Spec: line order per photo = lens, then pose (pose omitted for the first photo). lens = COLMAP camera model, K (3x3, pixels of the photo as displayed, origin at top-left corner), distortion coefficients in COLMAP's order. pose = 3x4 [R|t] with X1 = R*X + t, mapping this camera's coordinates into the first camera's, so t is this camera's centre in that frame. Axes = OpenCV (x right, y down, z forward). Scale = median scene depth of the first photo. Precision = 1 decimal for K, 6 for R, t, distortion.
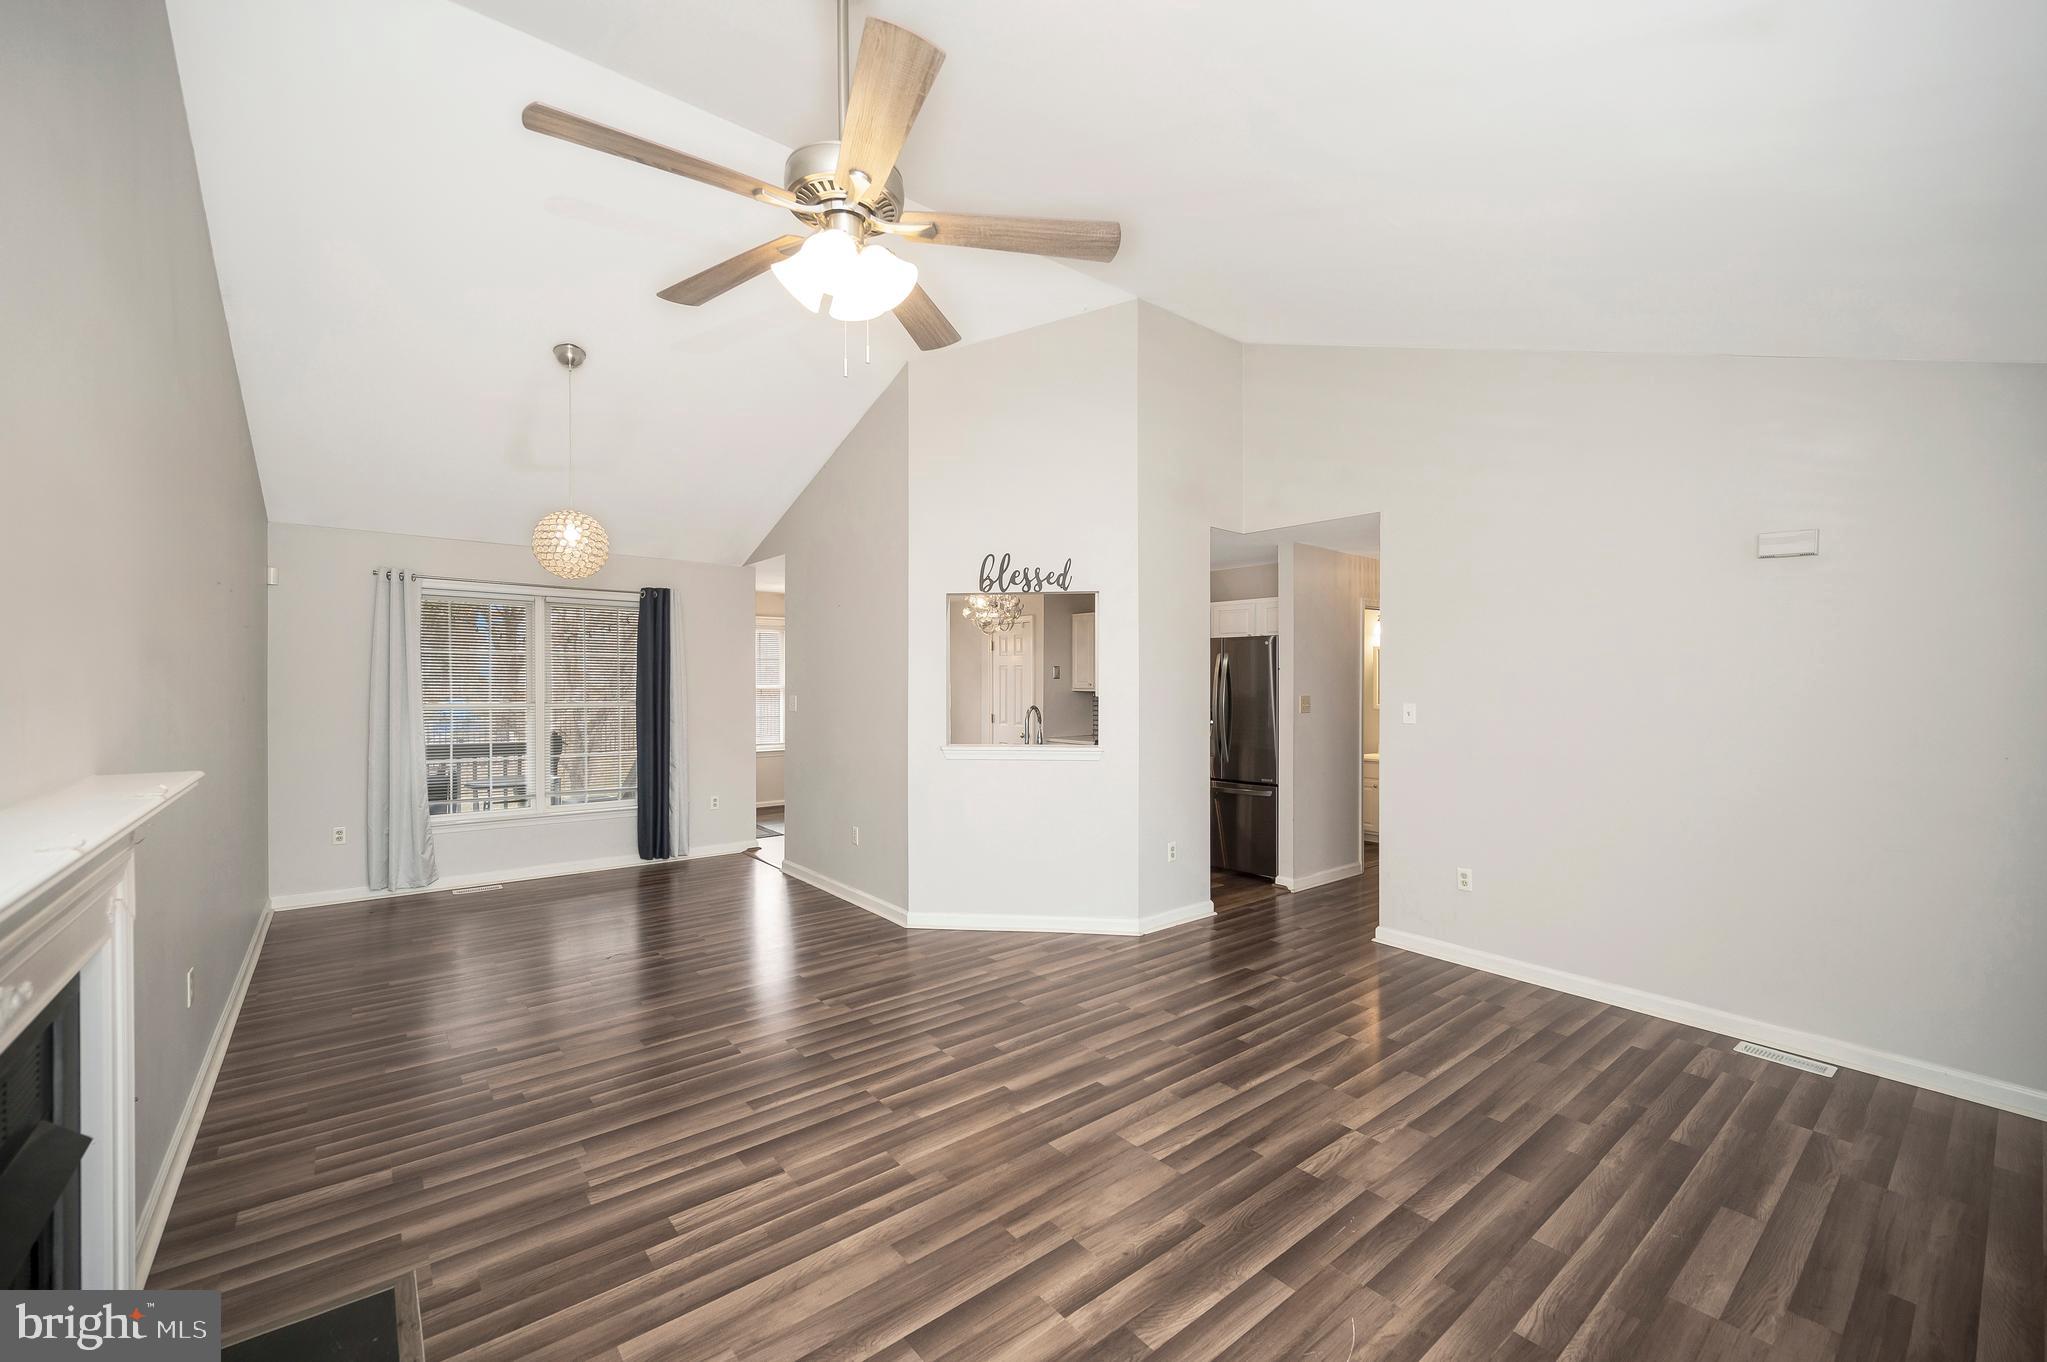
lens RADIAL K [[818.4, 0, 994.9], [0, 818.4, 683.2], [0, 0, 1]] dist [-0.003803, -0.000261]
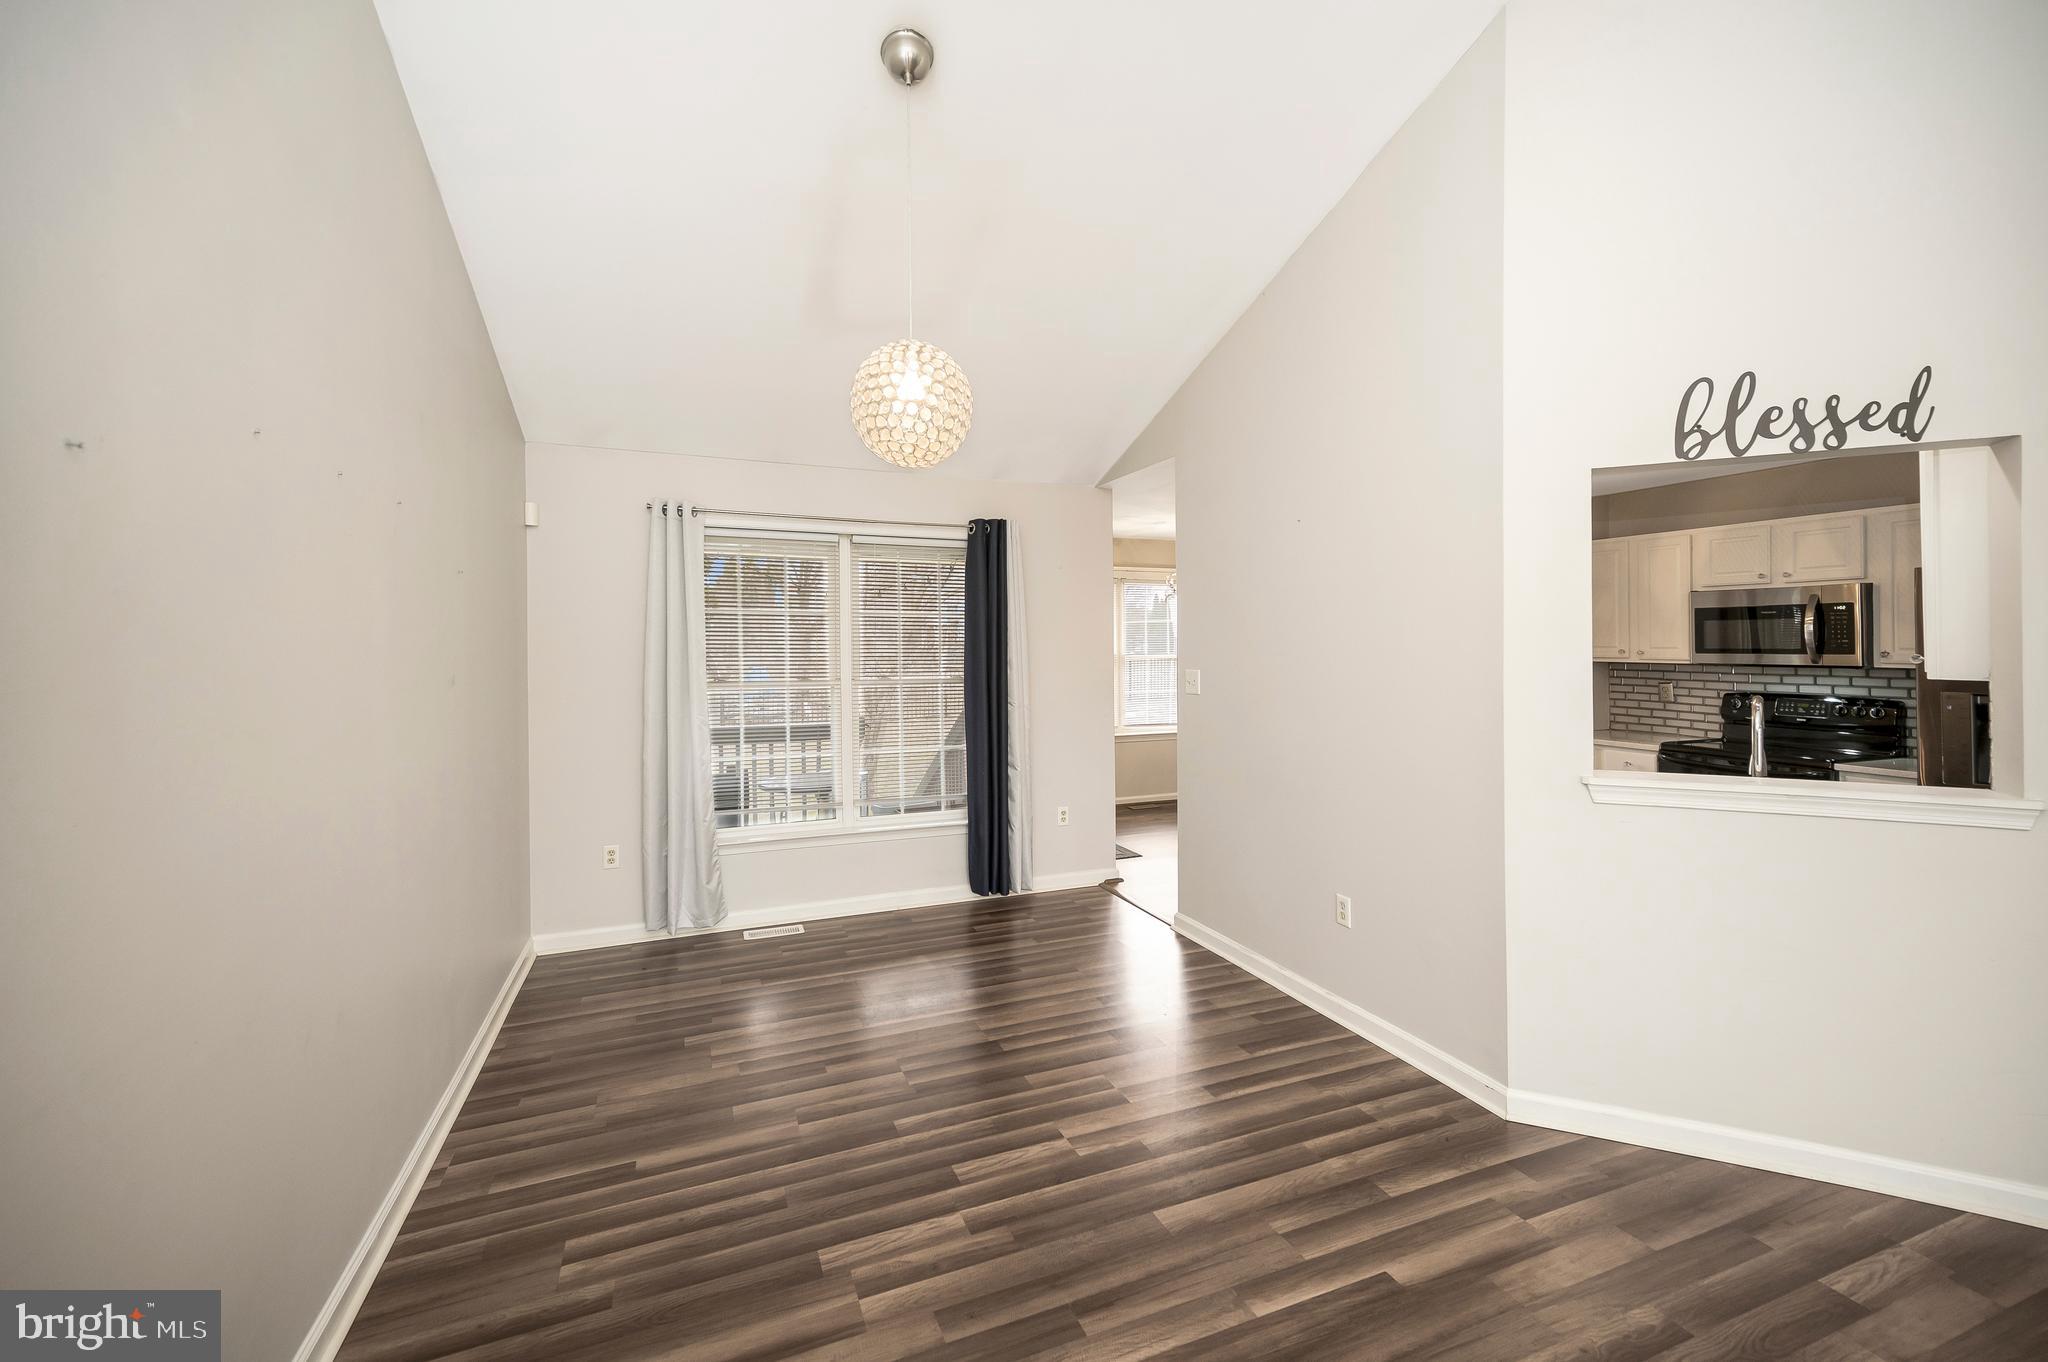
lens RADIAL K [[840.3, 0, 1024.0], [0, 840.3, 681.0], [0, 0, 1]] dist [-0.002381, -0.000479]
pose [[0.962172, 0.004739, -0.272402, -0.257988], [0.004351, 0.999454, 0.032754, 0.002405], [0.272408, -0.032700, 0.961626, 0.413387]]
